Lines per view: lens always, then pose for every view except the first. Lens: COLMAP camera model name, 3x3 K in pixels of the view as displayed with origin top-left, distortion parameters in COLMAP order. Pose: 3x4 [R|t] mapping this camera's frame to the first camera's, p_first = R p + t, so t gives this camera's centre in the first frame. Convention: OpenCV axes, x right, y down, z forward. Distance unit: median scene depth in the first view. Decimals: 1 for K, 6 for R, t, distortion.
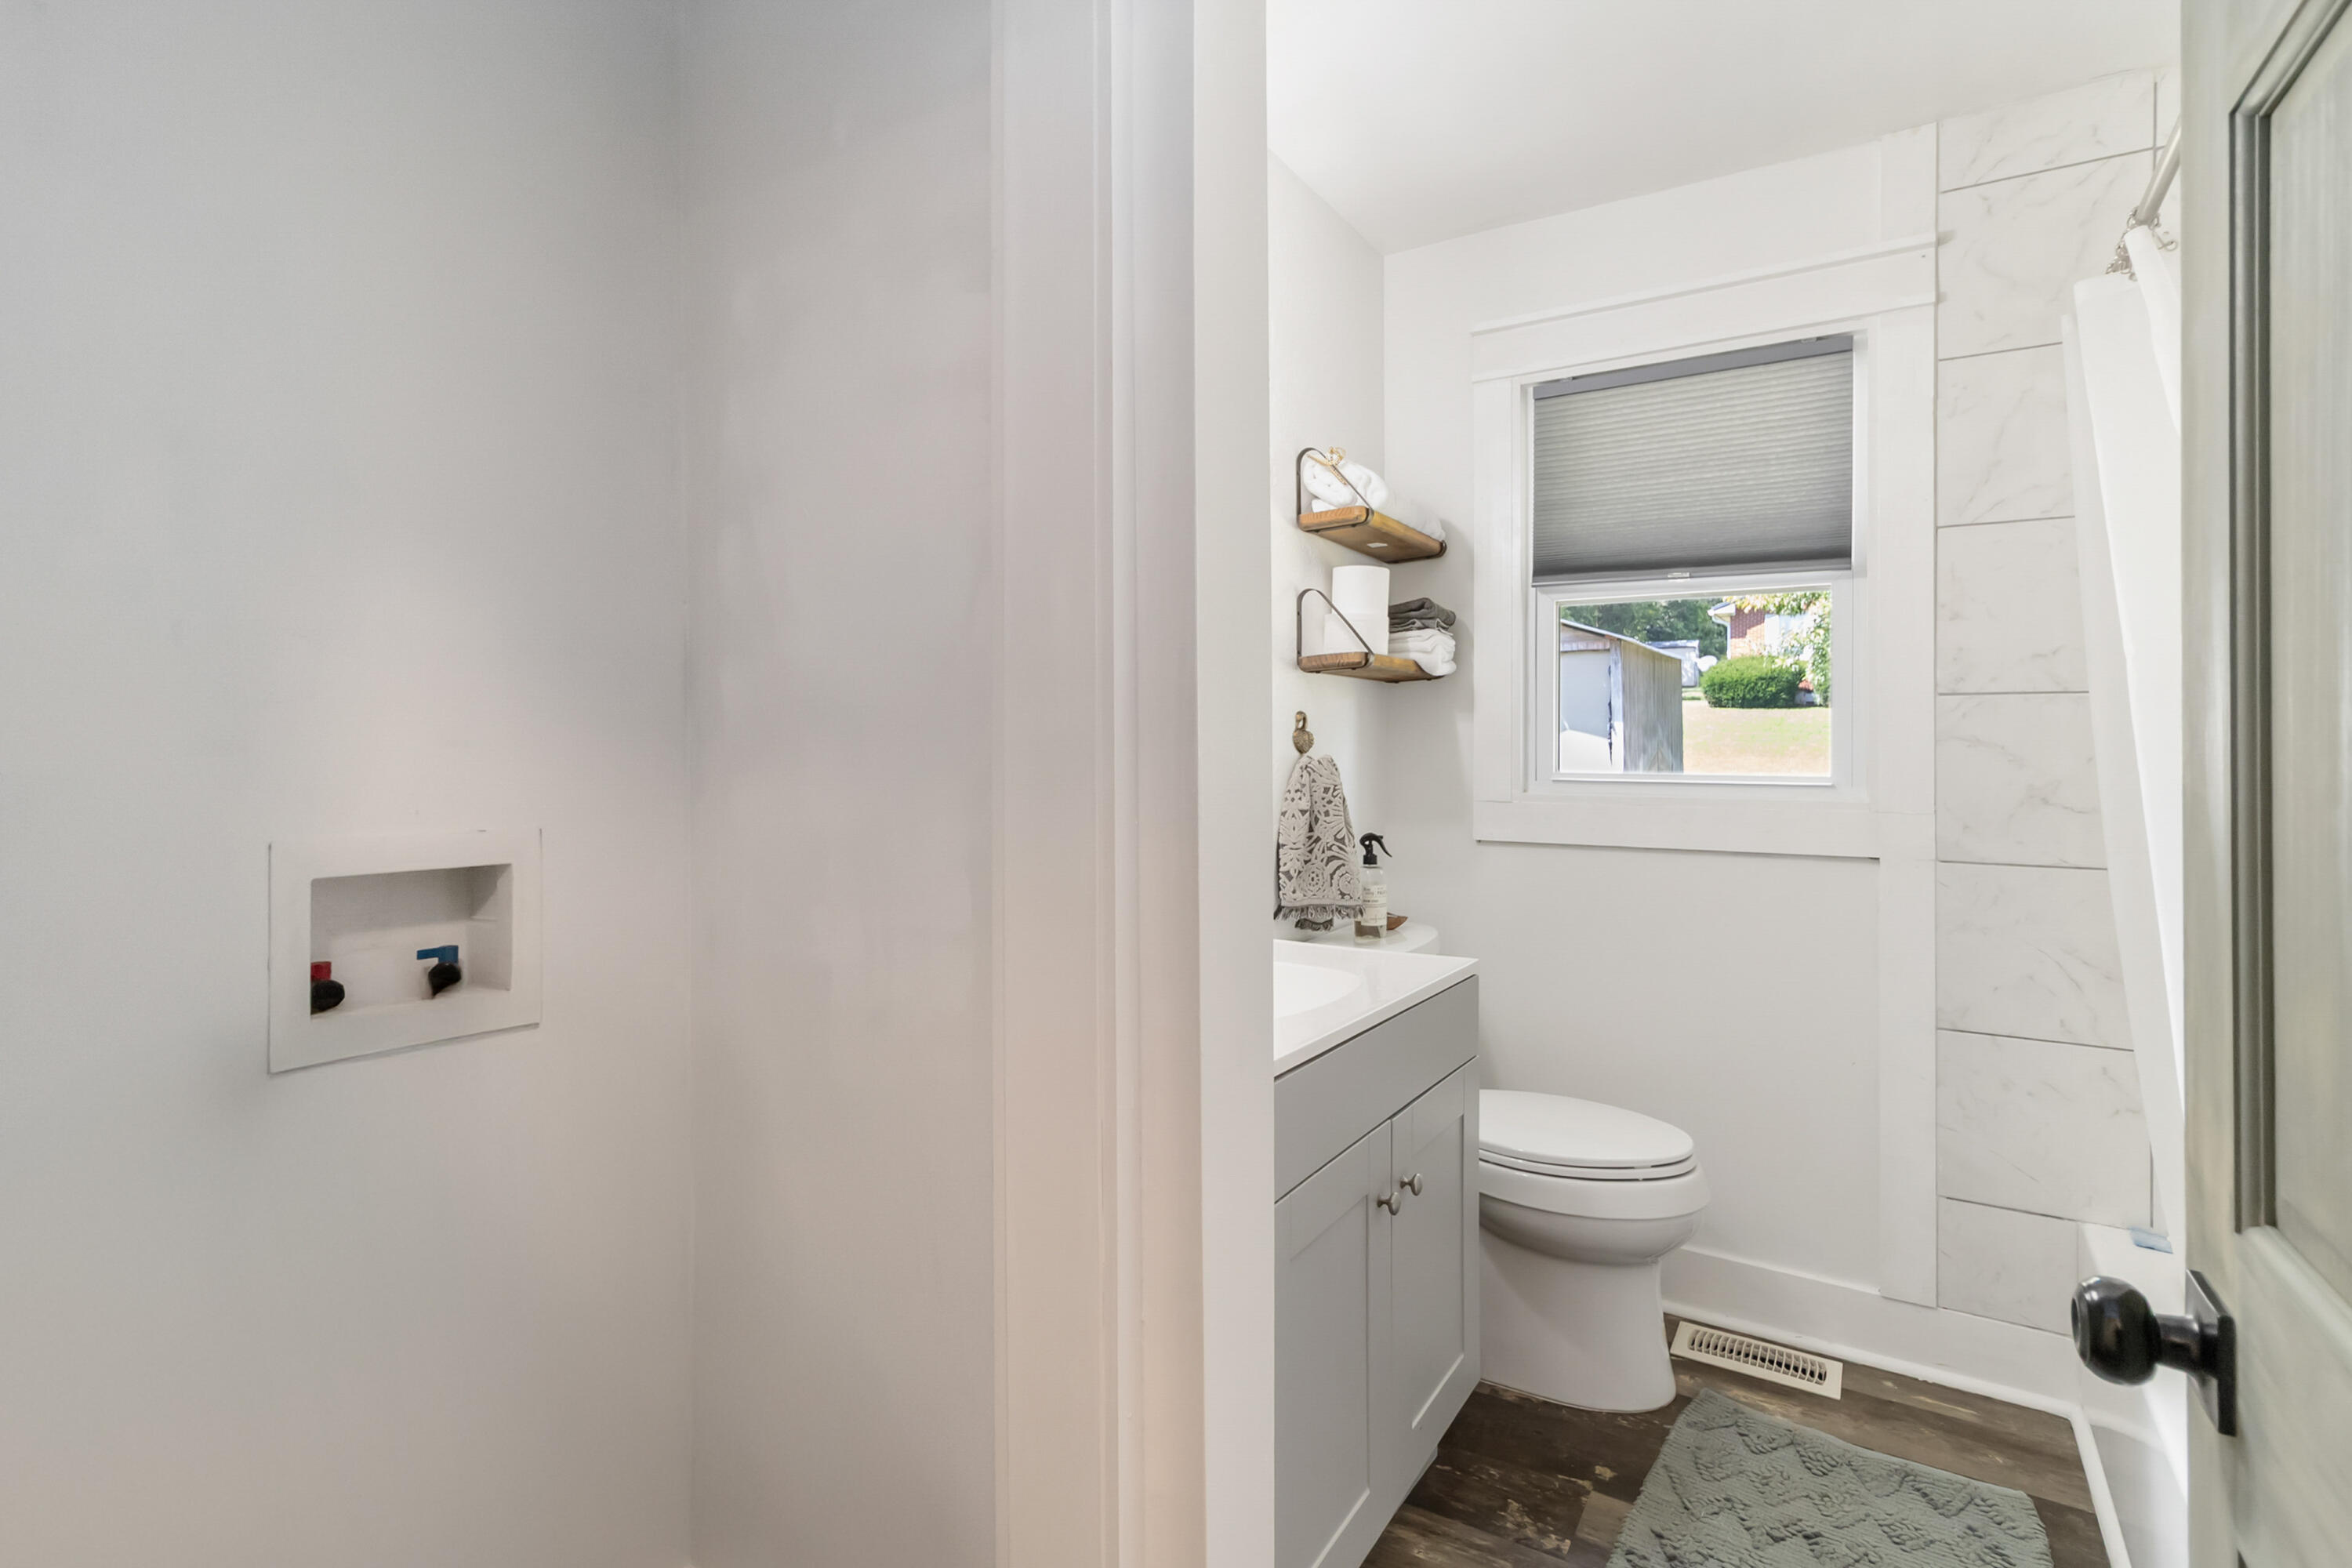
lens RADIAL K [[1105.6, 0, 1181.0], [0, 1105.6, 763.1], [0, 0, 1]] dist [0.007484, -0.002376]
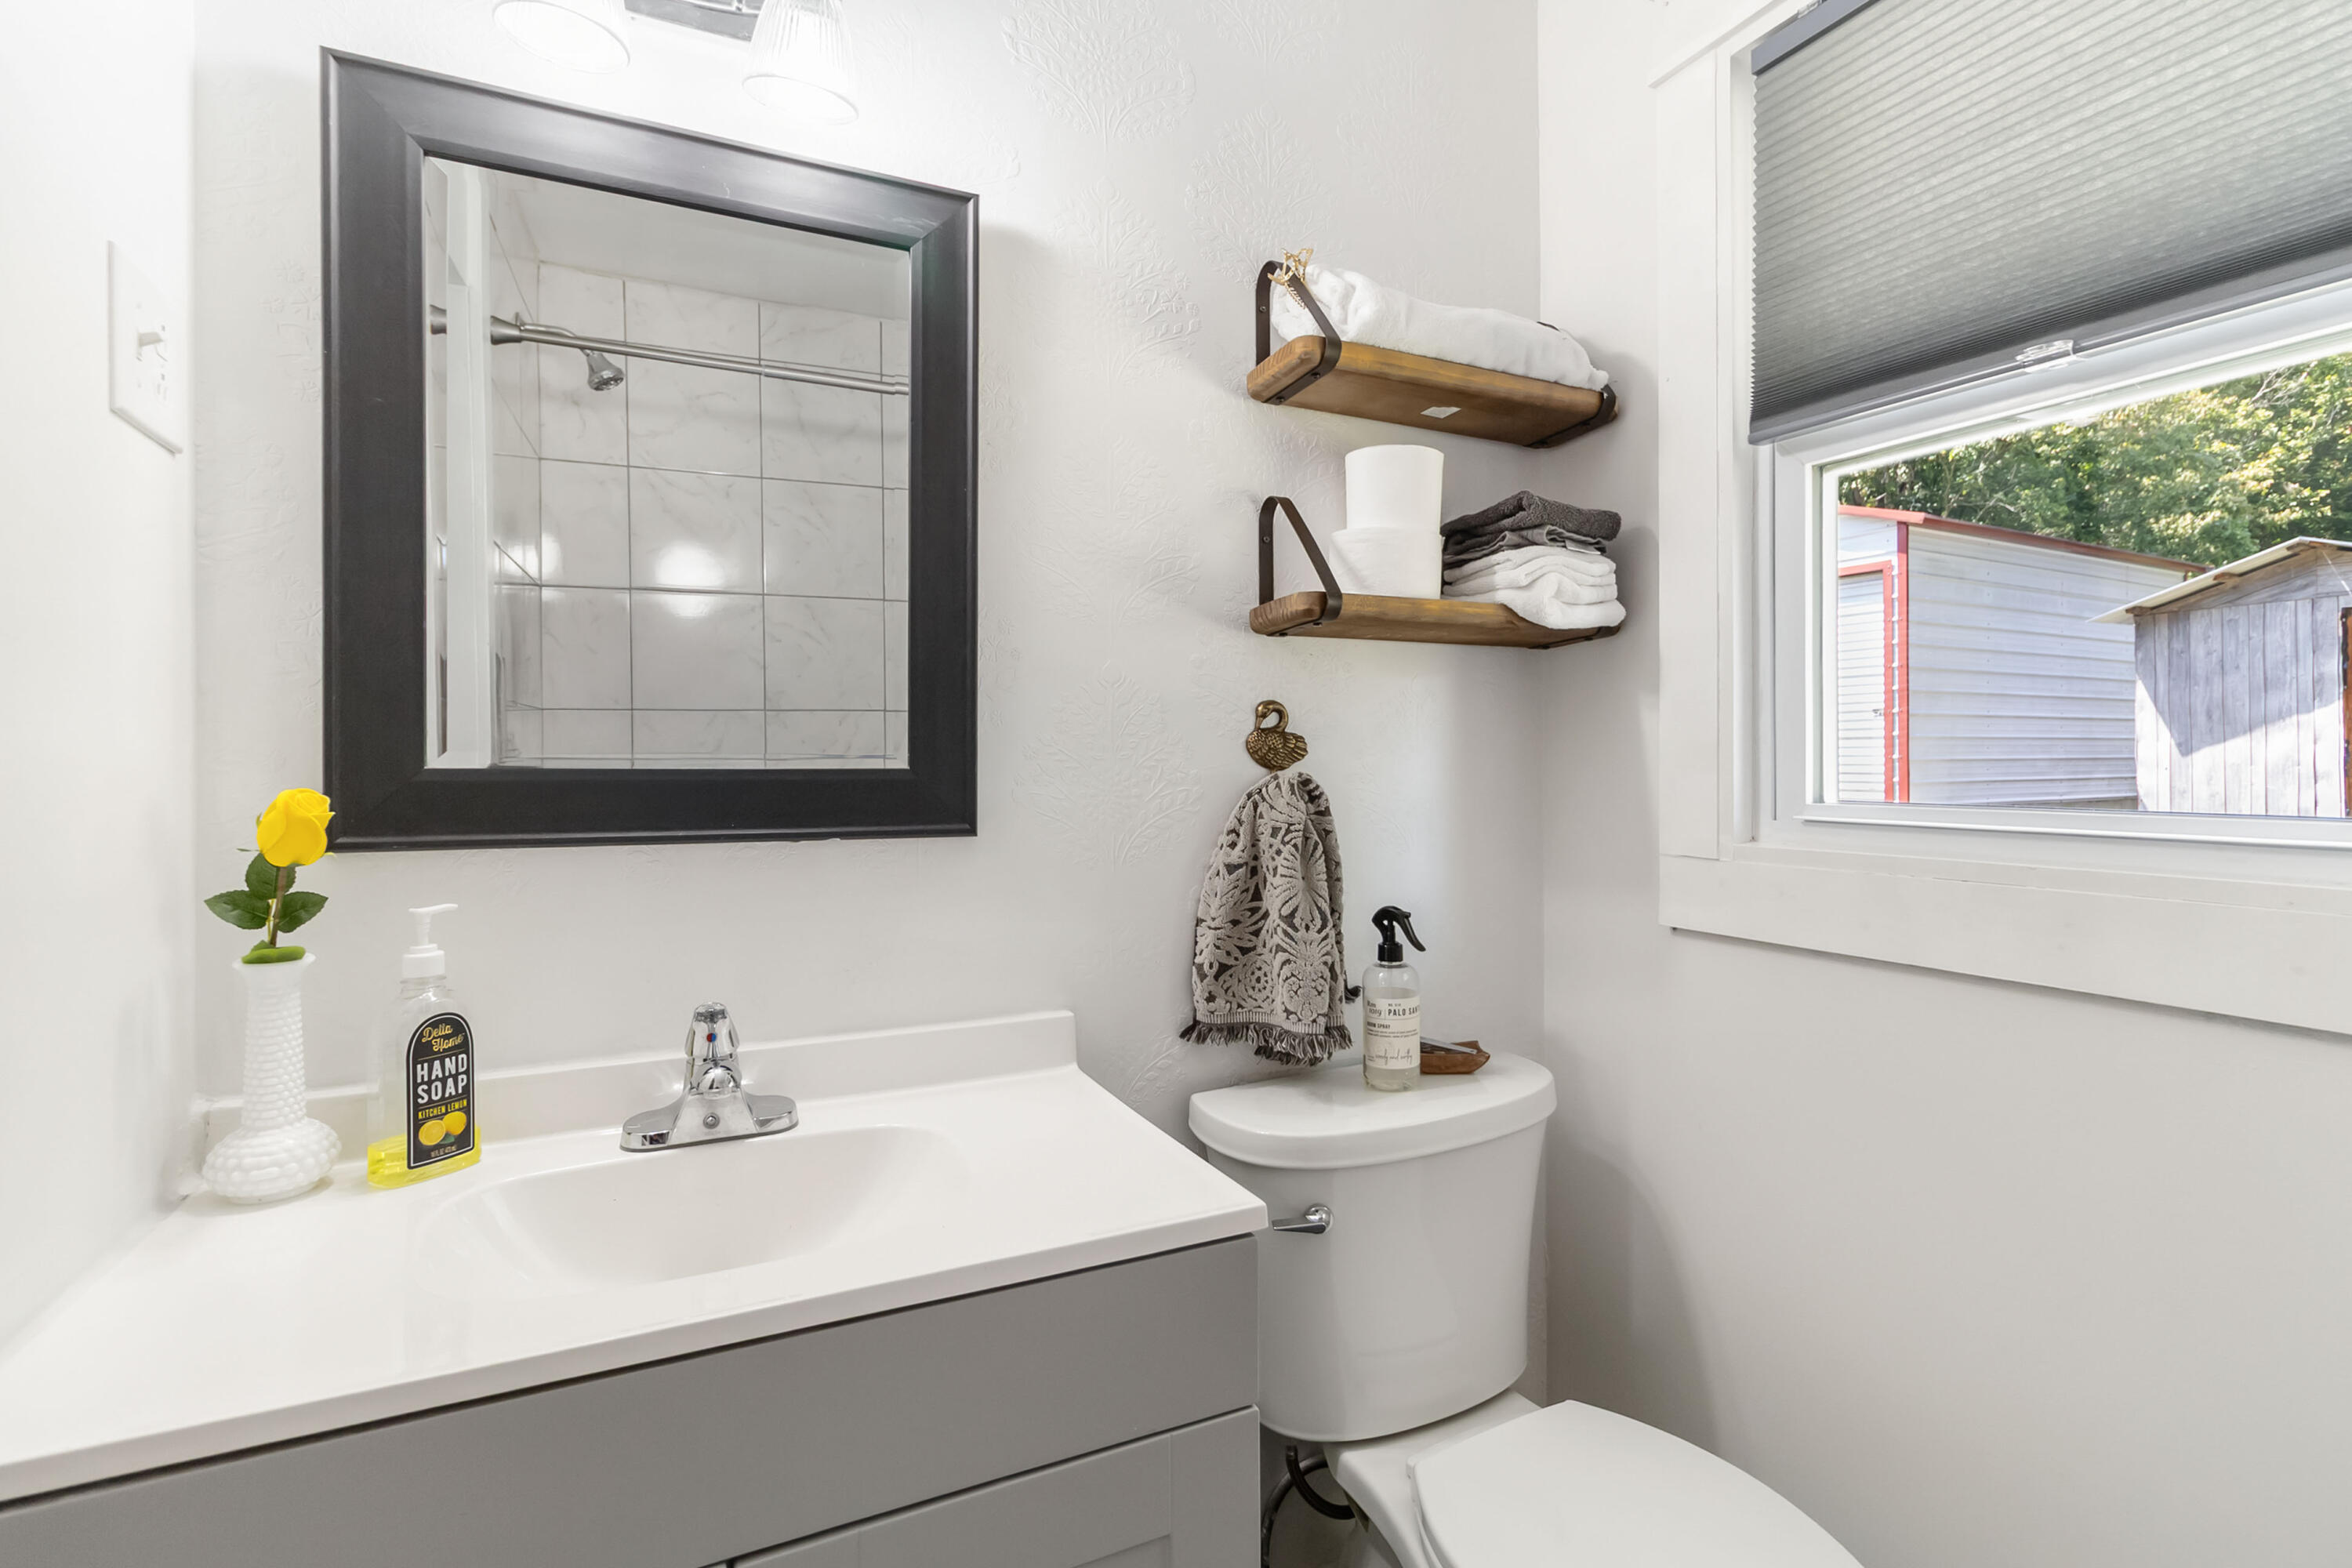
lens RADIAL K [[1105.6, 0, 1177.7], [0, 1105.6, 784.3], [0, 0, 1]] dist [0.007484, -0.002376]
pose [[0.860906, 0.000458, -0.508763, 0.368288], [-0.000478, 1.000000, 0.000092, -0.000856], [0.508763, 0.000164, 0.860906, 0.443682]]
